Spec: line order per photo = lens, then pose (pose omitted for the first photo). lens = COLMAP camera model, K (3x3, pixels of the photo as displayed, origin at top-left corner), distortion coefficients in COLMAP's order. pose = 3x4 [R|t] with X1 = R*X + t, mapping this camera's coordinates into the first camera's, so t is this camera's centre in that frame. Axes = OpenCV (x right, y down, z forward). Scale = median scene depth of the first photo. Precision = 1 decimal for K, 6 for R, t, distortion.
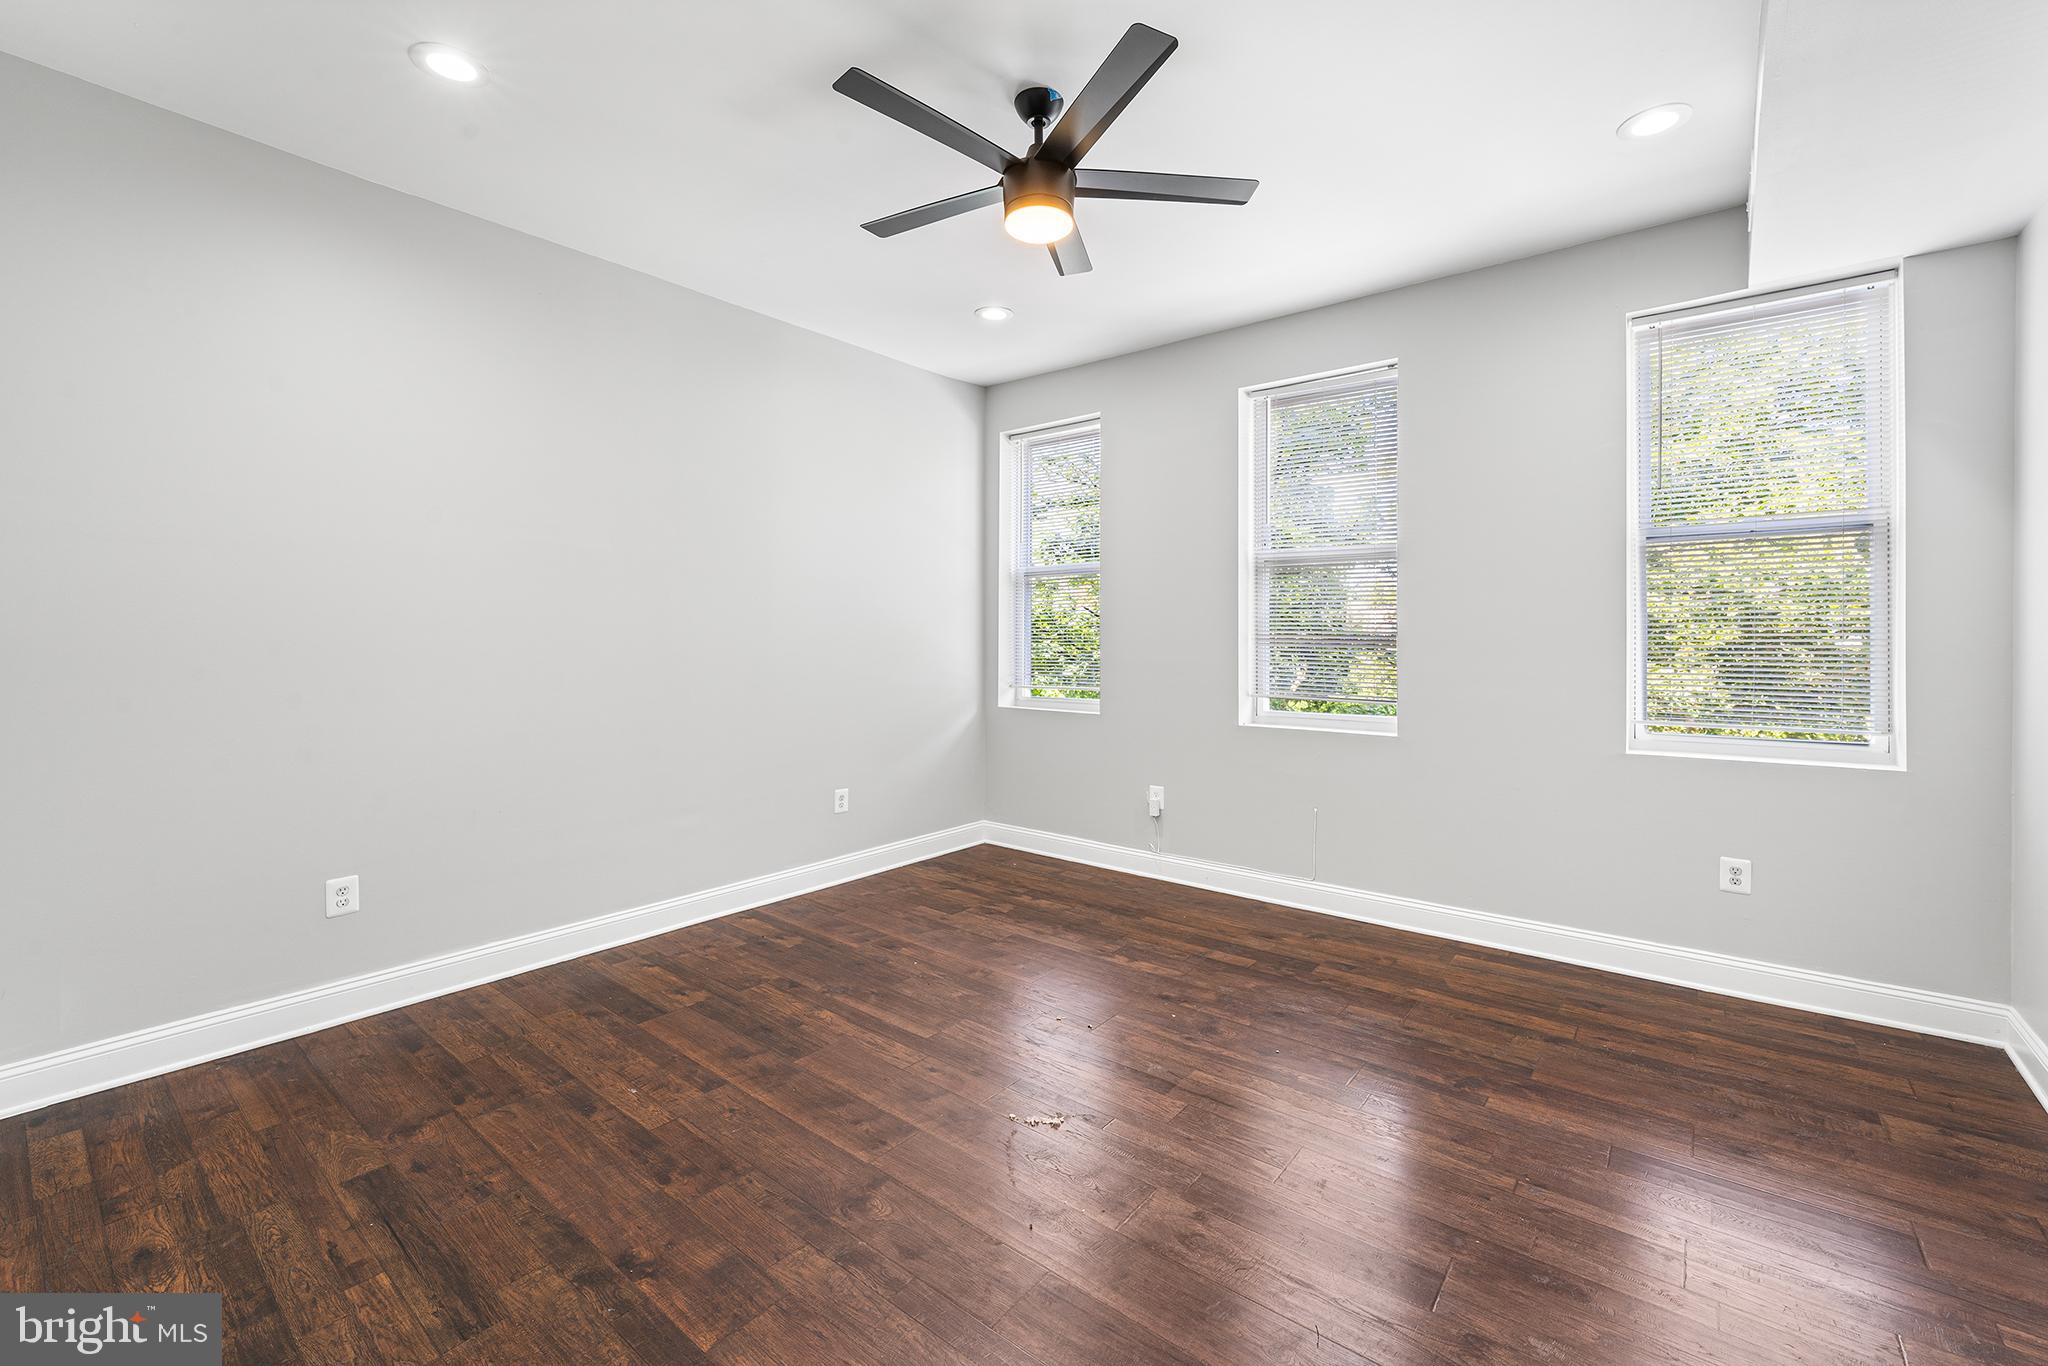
lens RADIAL K [[849.4, 0, 1027.1], [0, 849.4, 640.6], [0, 0, 1]] dist [0.001333, 0.000100]
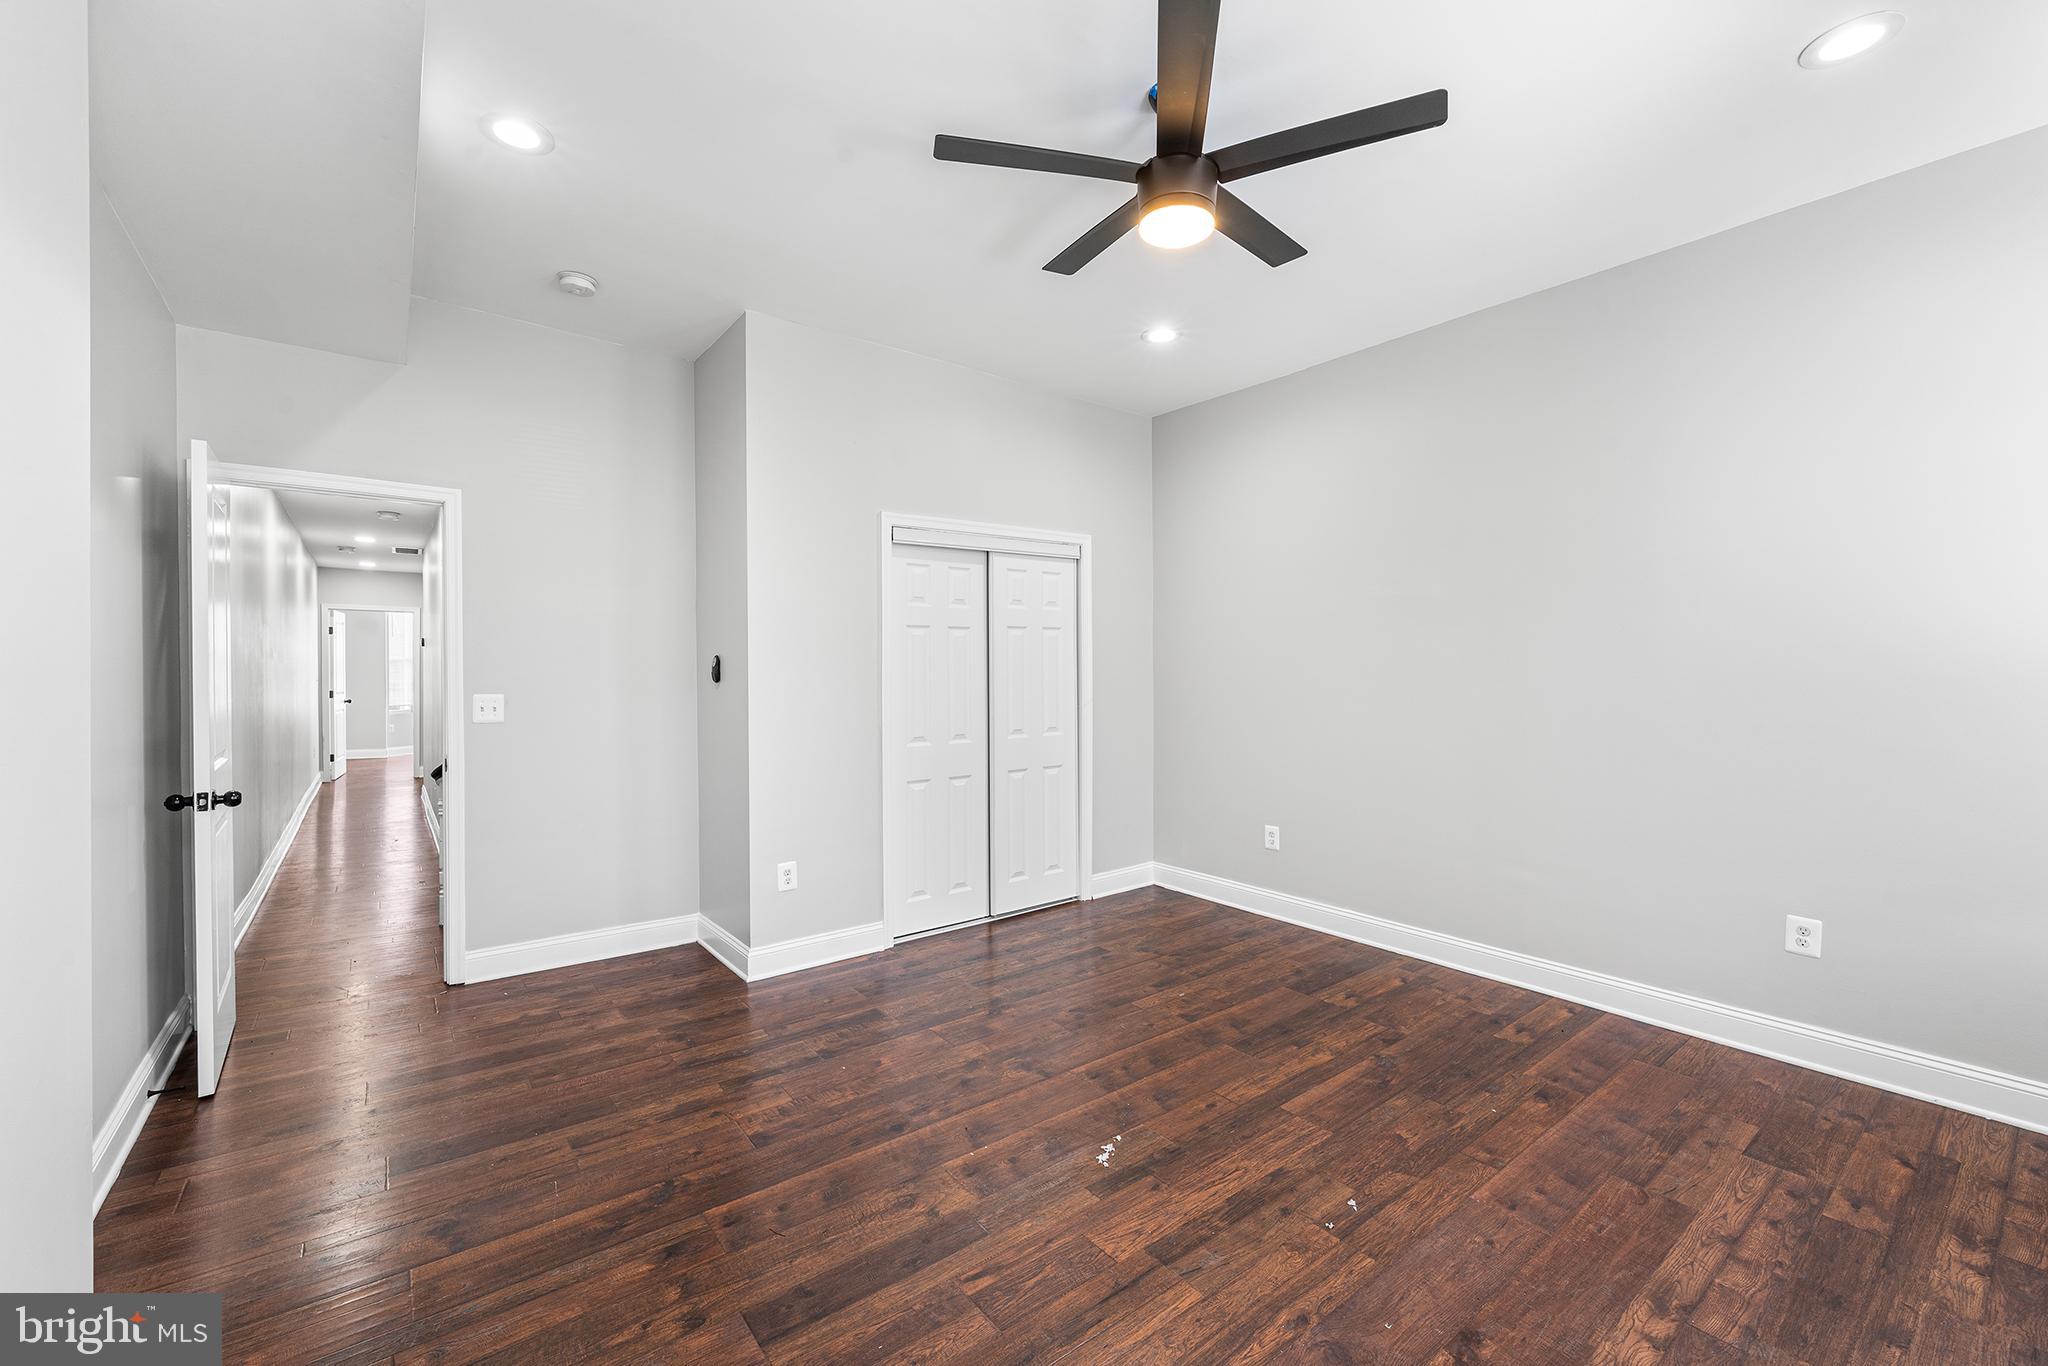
lens RADIAL K [[824.5, 0, 1024.0], [0, 824.5, 683.0], [0, 0, 1]] dist [-0.000426, -0.000148]
pose [[-0.230417, 0.012933, -0.973006, 0.771015], [-0.005299, 0.999880, 0.014545, -0.007332], [0.973077, 0.008507, -0.230321, 0.877261]]
